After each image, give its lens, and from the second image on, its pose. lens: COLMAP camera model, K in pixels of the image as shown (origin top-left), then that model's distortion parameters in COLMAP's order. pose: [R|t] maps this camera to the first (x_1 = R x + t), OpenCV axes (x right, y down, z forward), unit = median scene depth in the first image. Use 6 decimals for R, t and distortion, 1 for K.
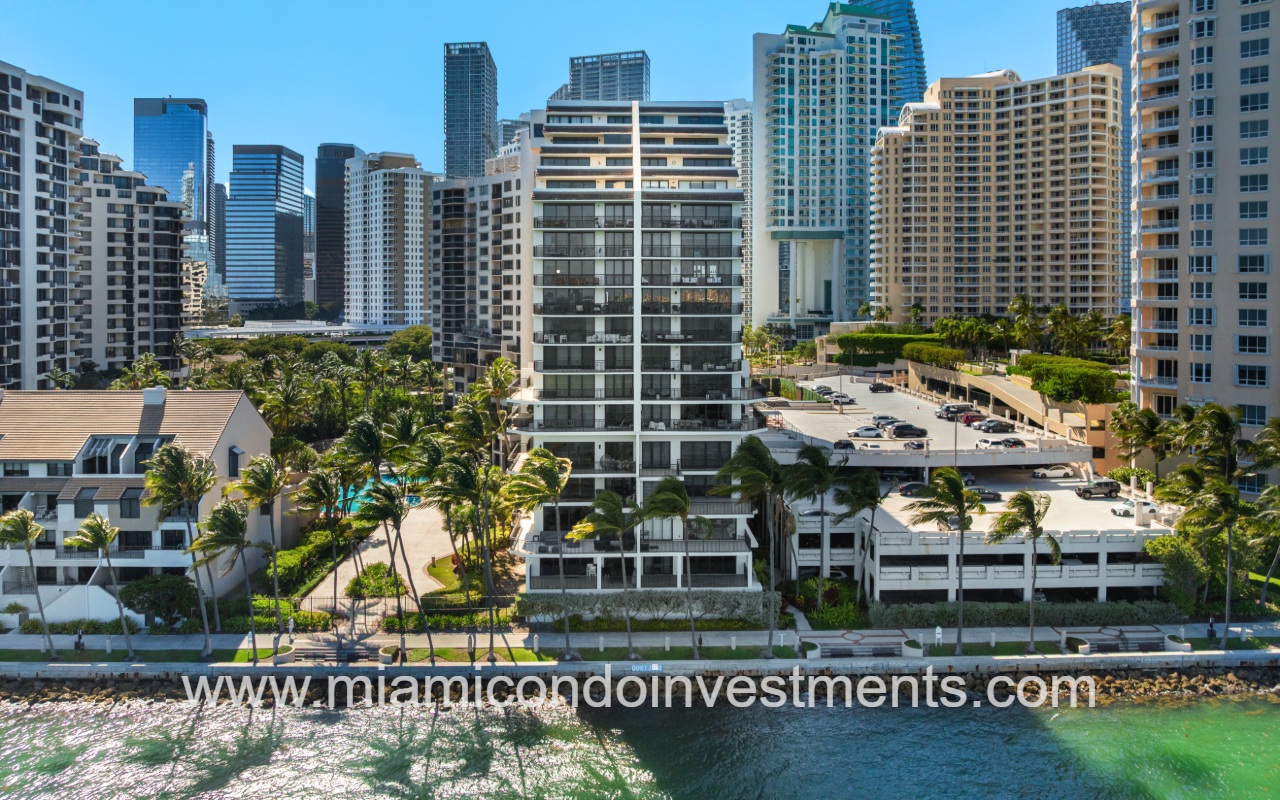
lens RADIAL K [[931.4, 0, 637.4], [0, 931.4, 295.7], [0, 0, 1]] dist [-0.030979, -0.006537]
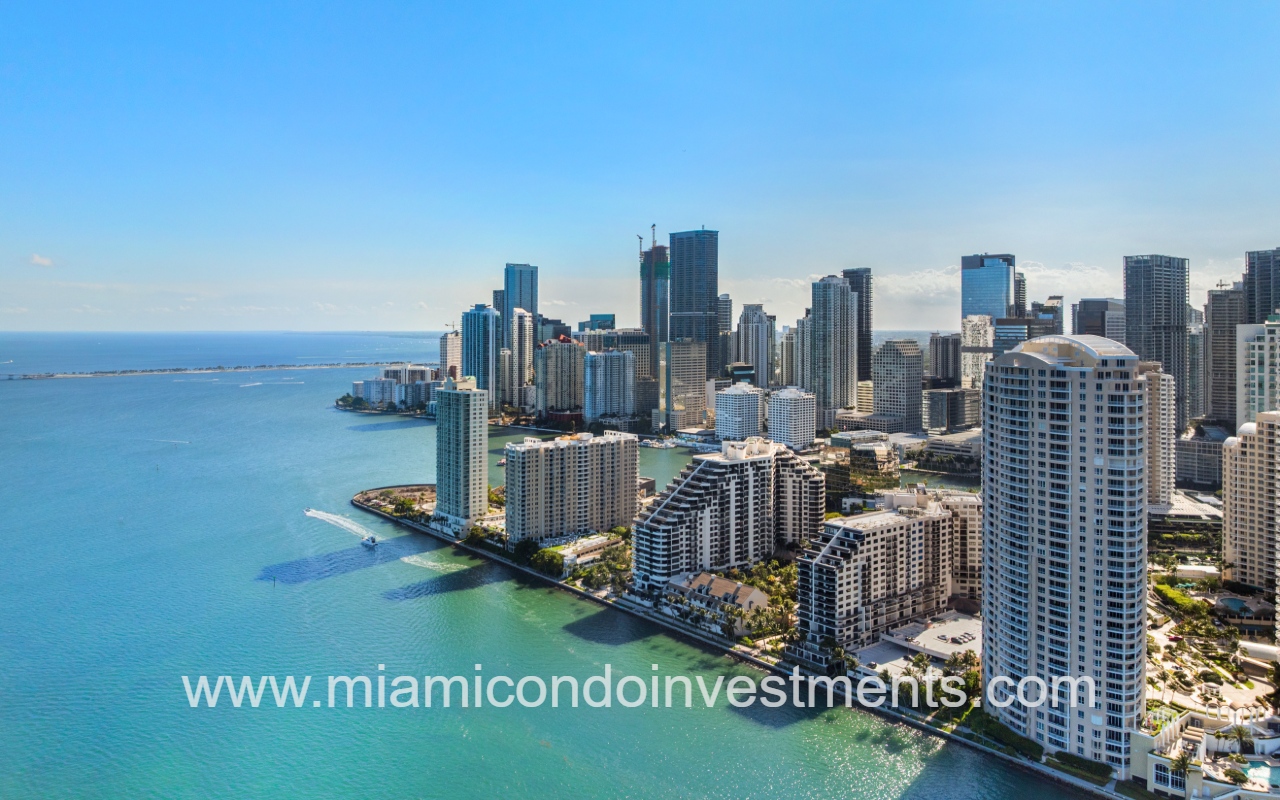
lens RADIAL K [[911.4, 0, 663.1], [0, 911.4, 332.3], [0, 0, 1]] dist [-0.017153, -0.001610]
pose [[0.612872, -0.000453, -0.790182, 0.884772], [-0.001999, 0.999996, -0.002123, -0.358263], [0.790180, 0.002881, 0.612868, -0.637039]]
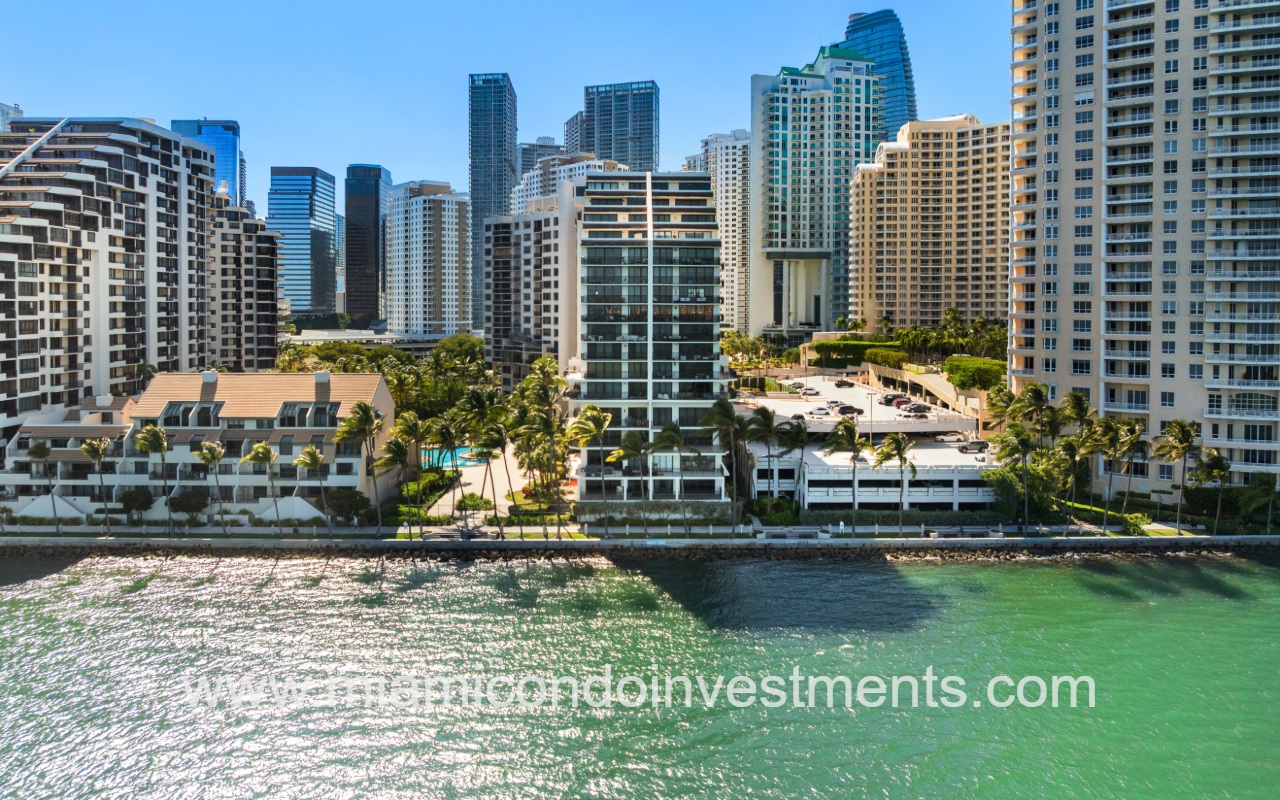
lens RADIAL K [[918.3, 0, 637.8], [0, 918.3, 323.2], [0, 0, 1]] dist [-0.025710, -0.005467]
pose [[0.999955, 0.003019, -0.009007, -0.002120], [-0.002869, 0.999858, 0.016620, -0.000876], [0.009056, -0.016594, 0.999821, -0.153653]]
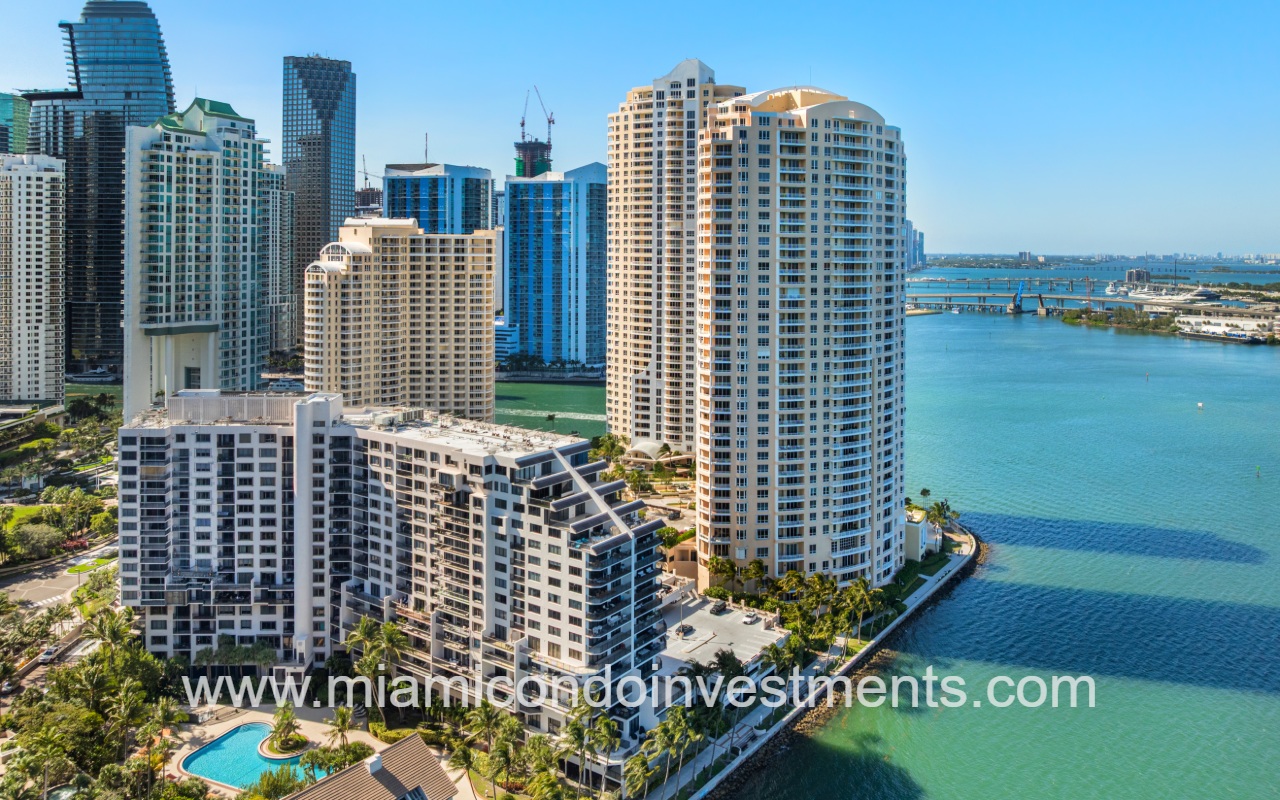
lens RADIAL K [[950.1, 0, 637.7], [0, 950.1, 241.6], [0, 0, 1]] dist [-0.030339, -0.005169]
pose [[0.606141, 0.005843, 0.795335, -0.457663], [-0.001540, 0.999980, -0.006173, -0.210525], [-0.795355, 0.002517, 0.606138, -0.036364]]
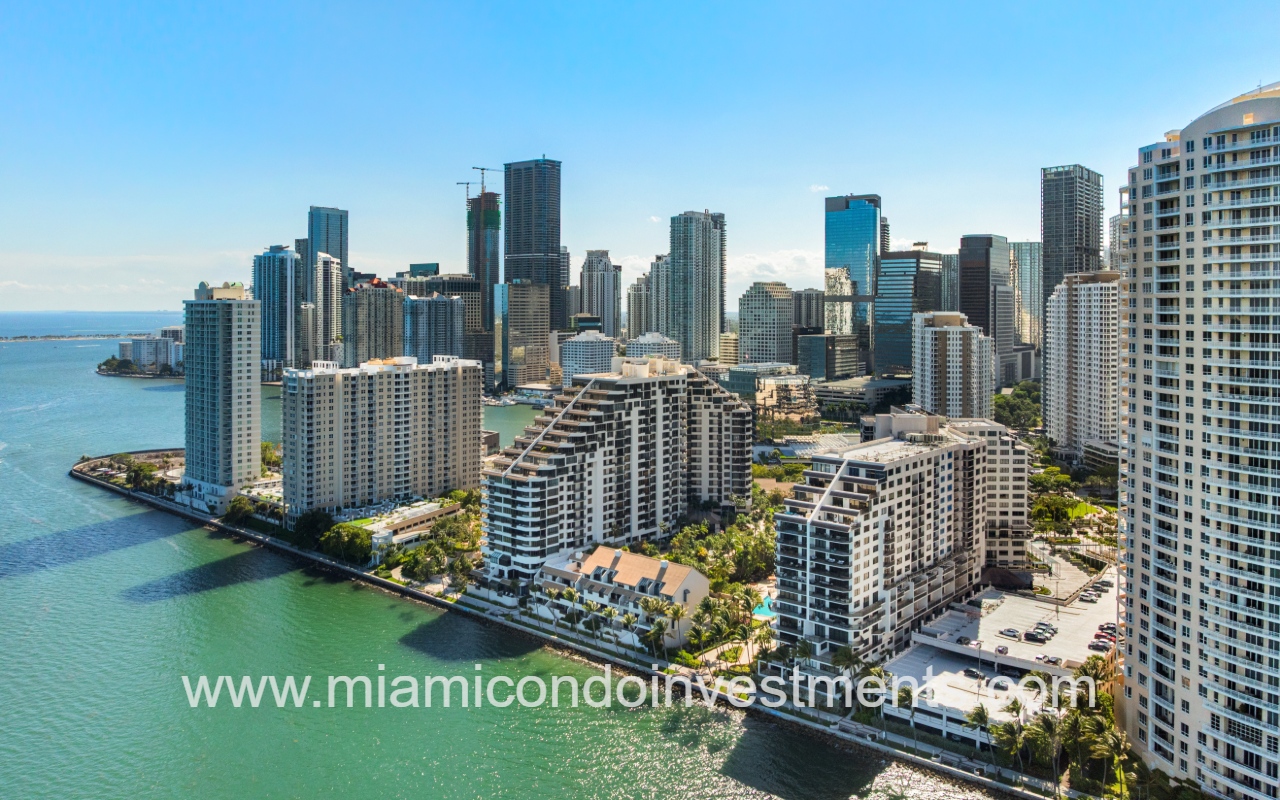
lens RADIAL K [[918.8, 0, 654.9], [0, 918.8, 315.4], [0, 0, 1]] dist [-0.008880, -0.061205]
pose [[0.745780, 0.004610, -0.666176, 0.411635], [-0.003167, 0.999989, 0.003374, -0.208522], [0.666185, -0.000406, 0.745787, -0.333954]]
